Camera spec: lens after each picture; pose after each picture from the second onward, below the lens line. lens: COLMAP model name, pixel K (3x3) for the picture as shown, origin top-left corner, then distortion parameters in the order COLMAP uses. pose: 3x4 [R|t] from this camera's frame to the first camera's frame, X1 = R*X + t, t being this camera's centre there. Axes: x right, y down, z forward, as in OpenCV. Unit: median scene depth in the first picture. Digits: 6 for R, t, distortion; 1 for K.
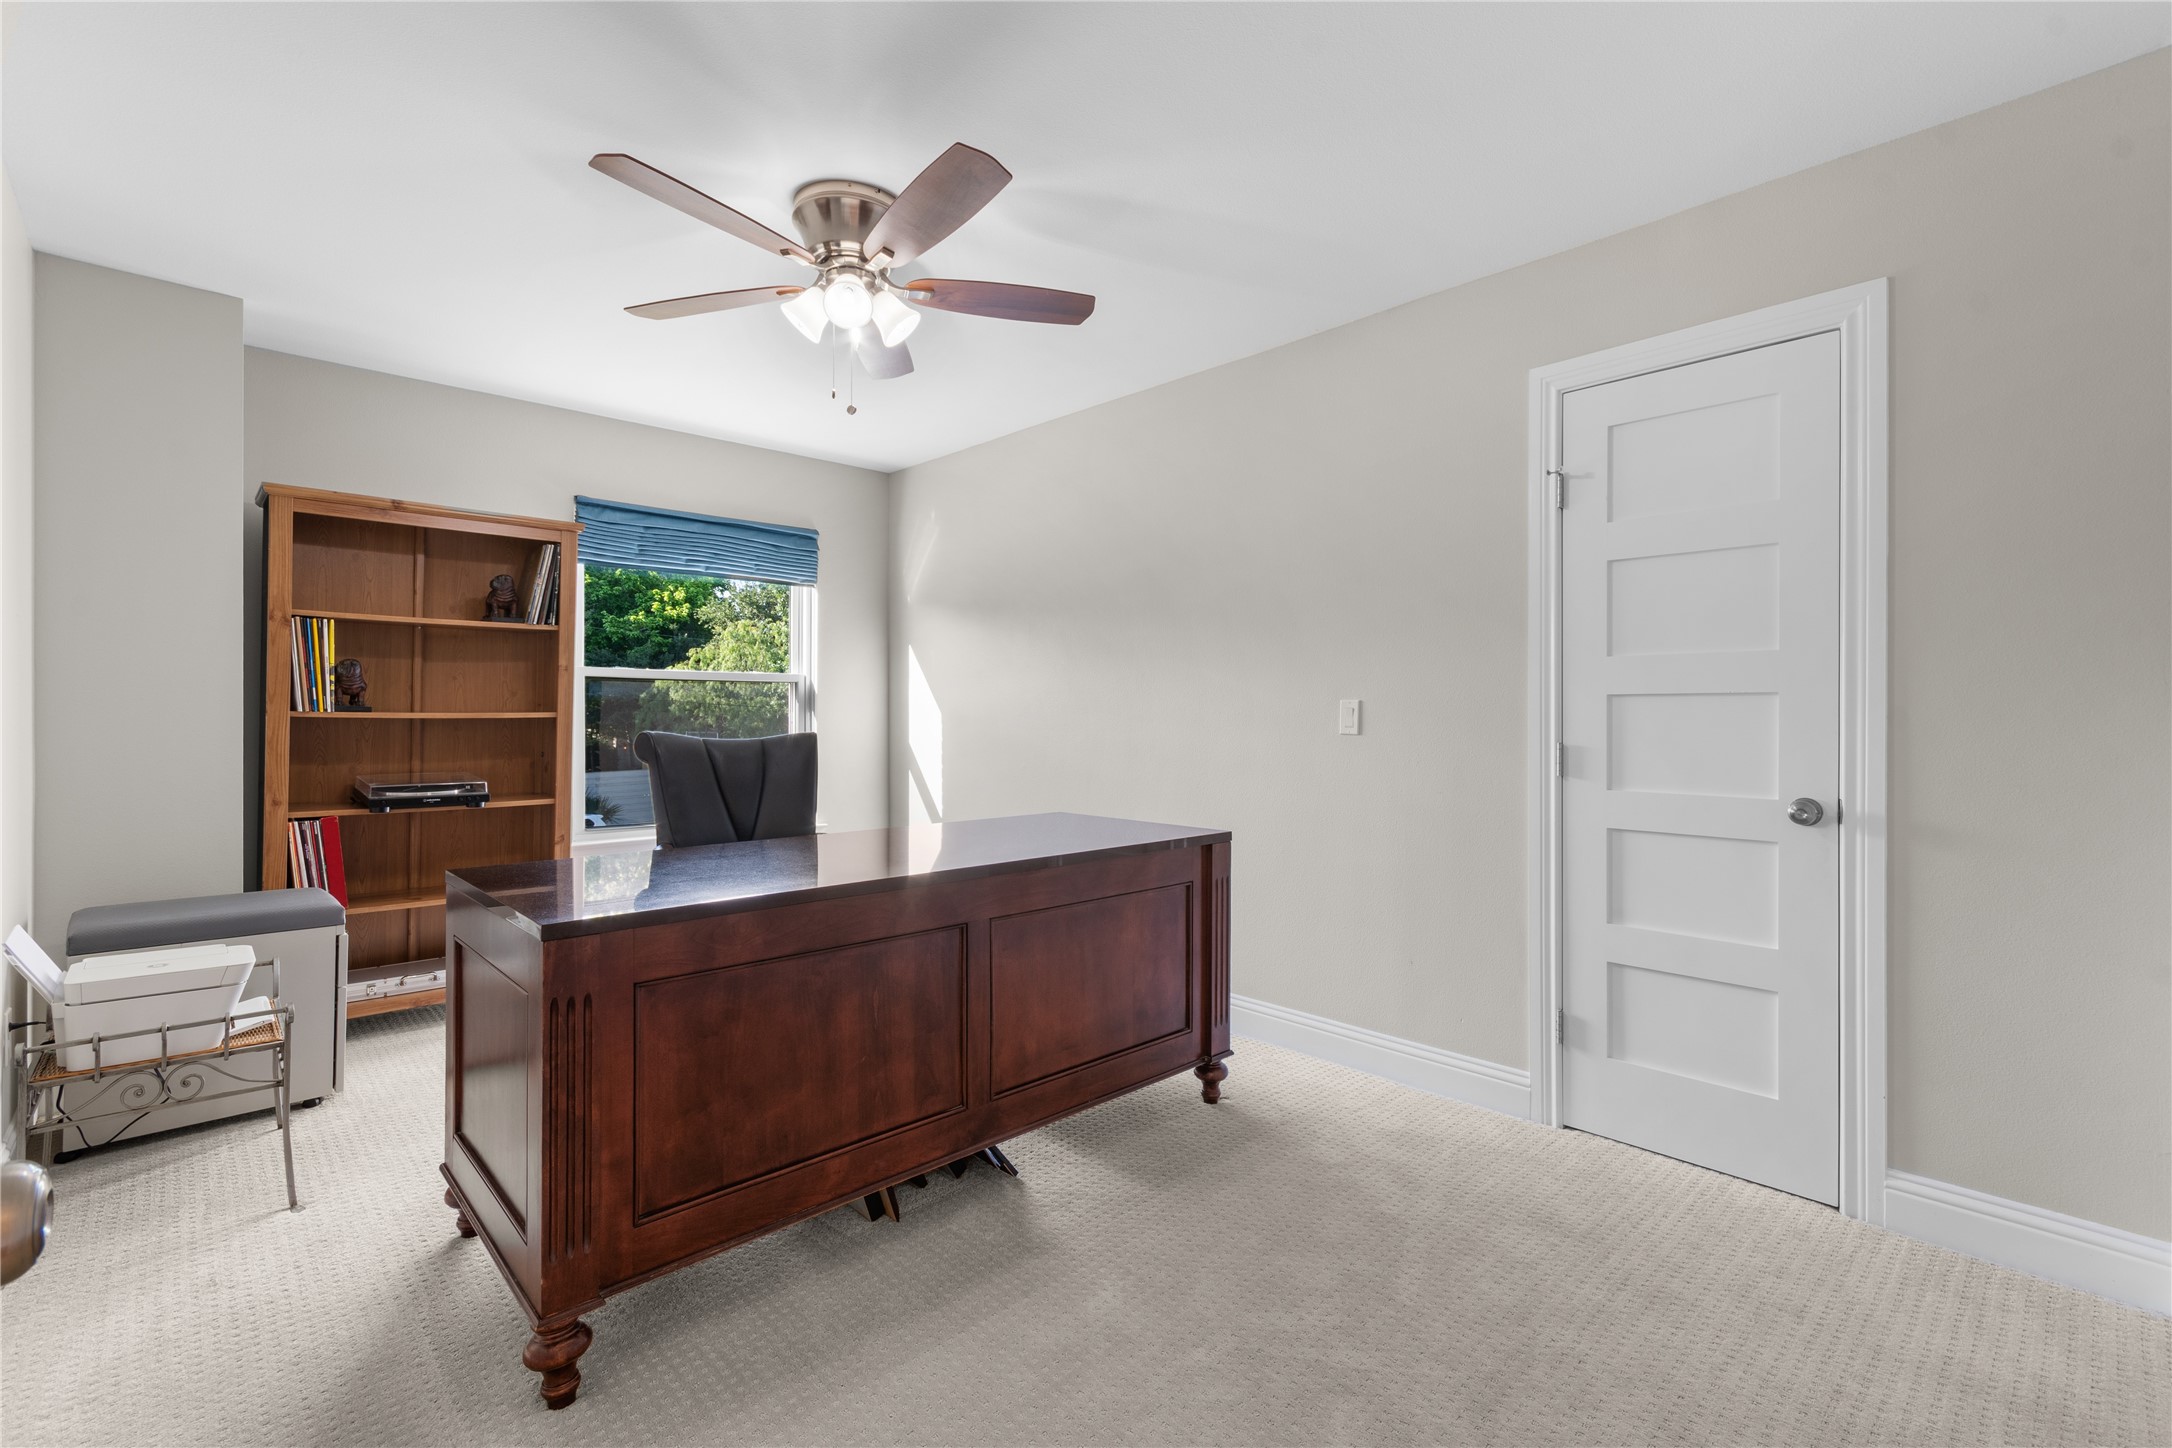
lens RADIAL K [[963.7, 0, 1089.9], [0, 963.7, 712.9], [0, 0, 1]] dist [0.002431, 0.001640]
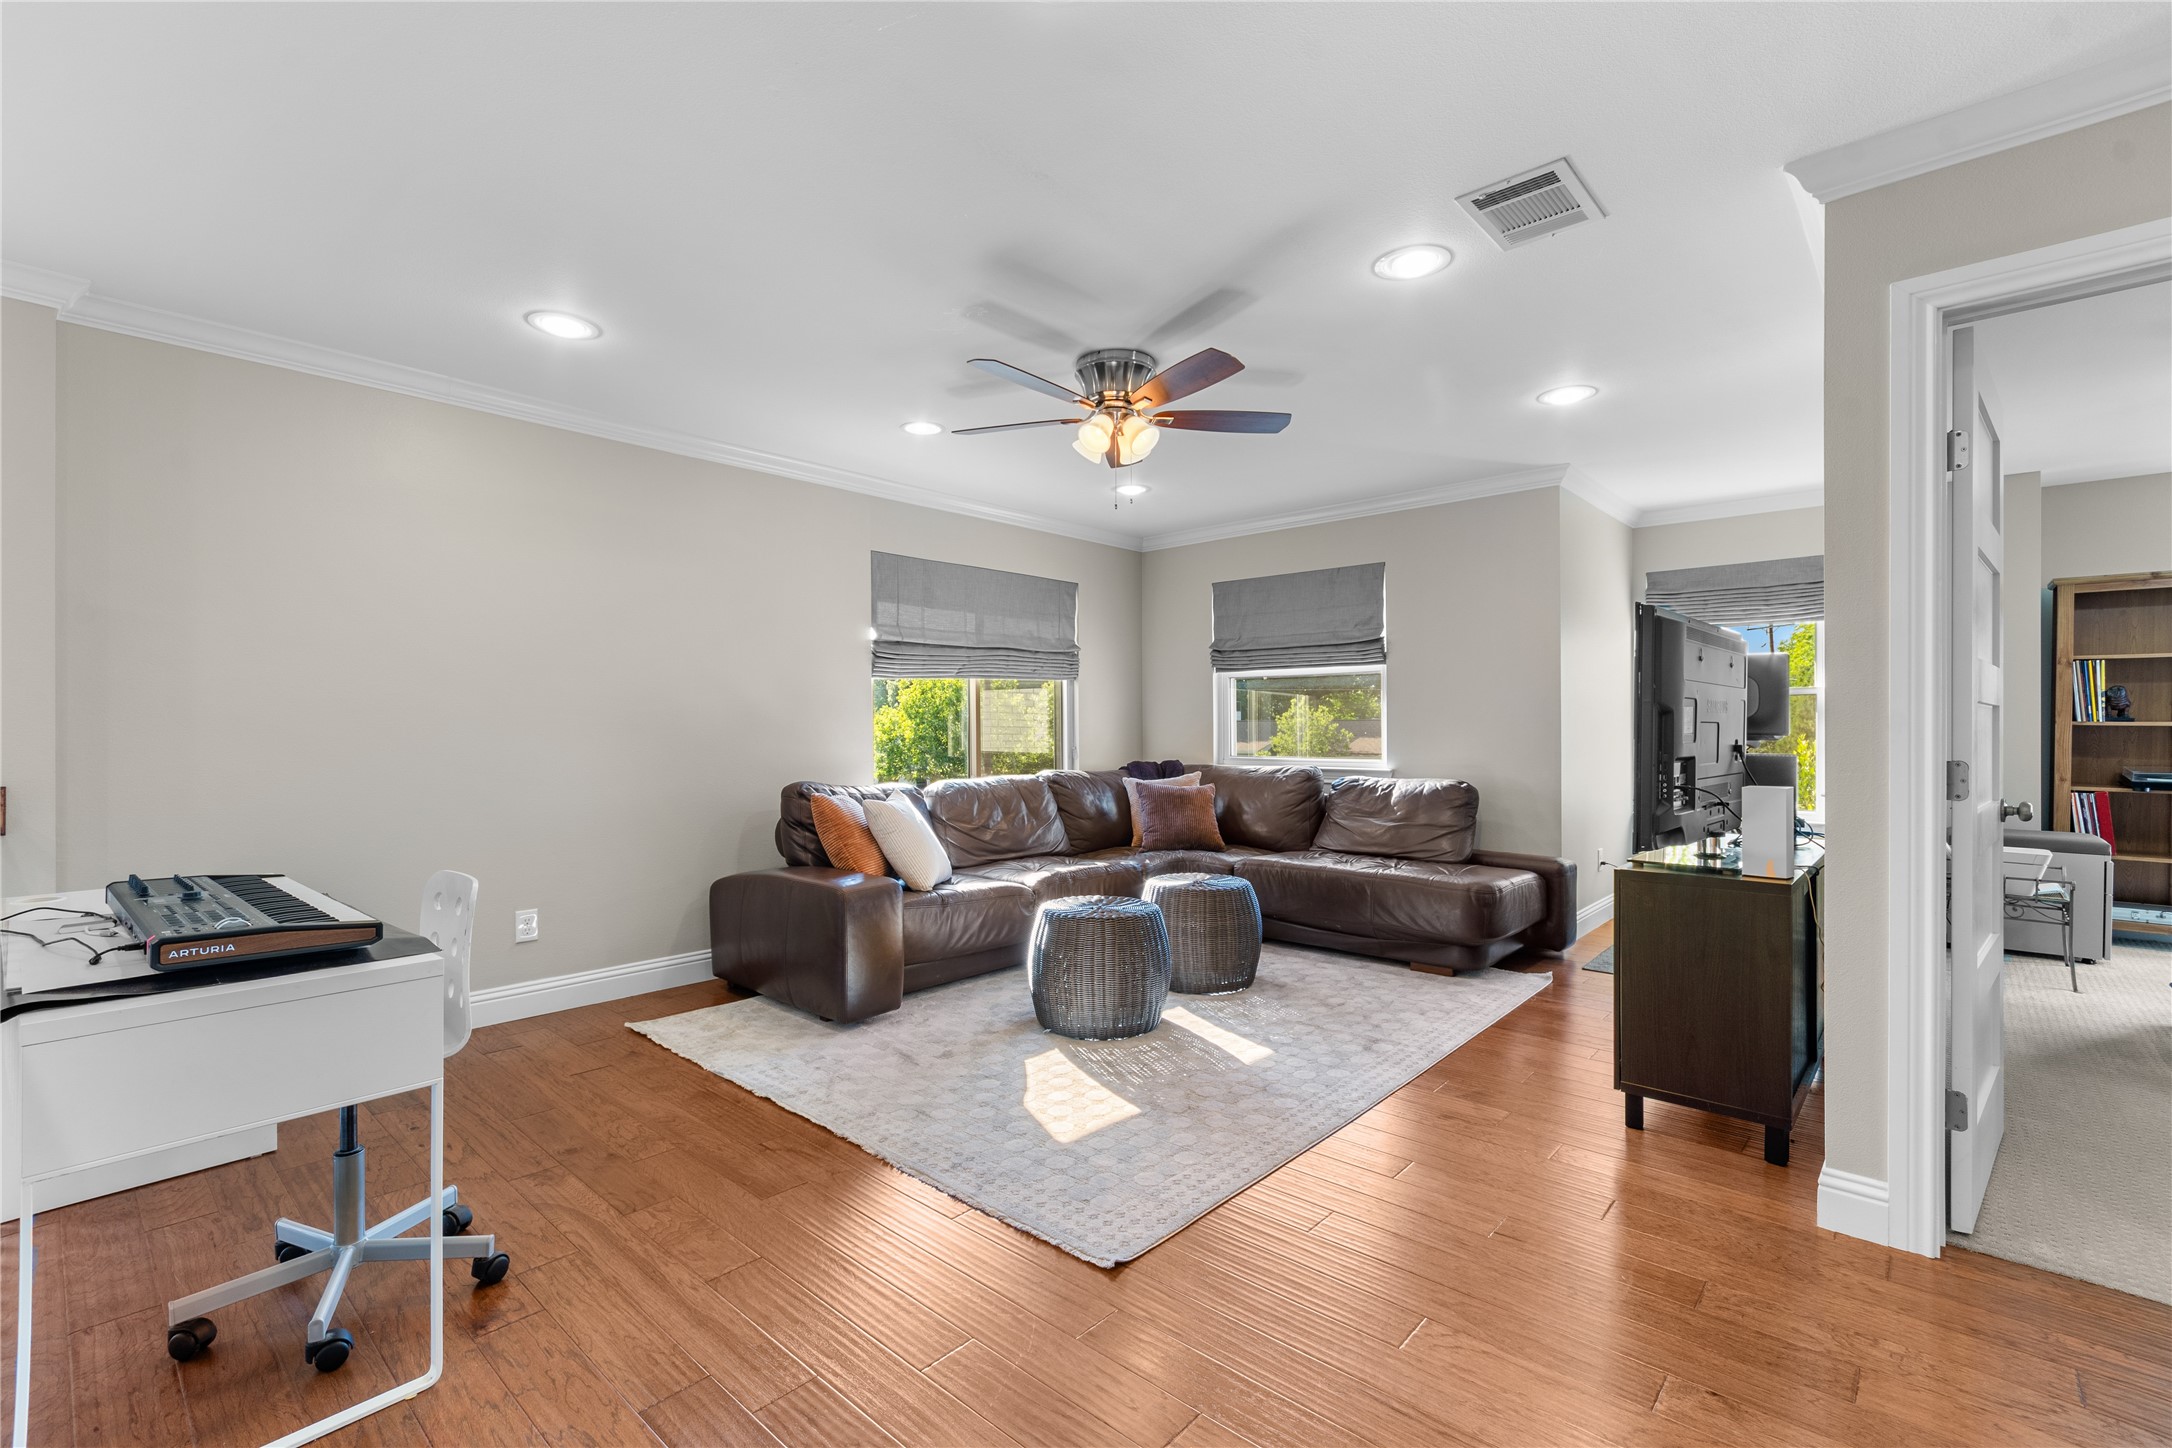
lens RADIAL K [[963.7, 0, 1087.8], [0, 963.7, 726.7], [0, 0, 1]] dist [0.002431, 0.001640]
pose [[0.083201, -0.003790, -0.996526, 0.585043], [-0.000800, 0.999992, -0.003870, 0.013853], [0.996532, 0.001120, 0.083197, -0.699580]]
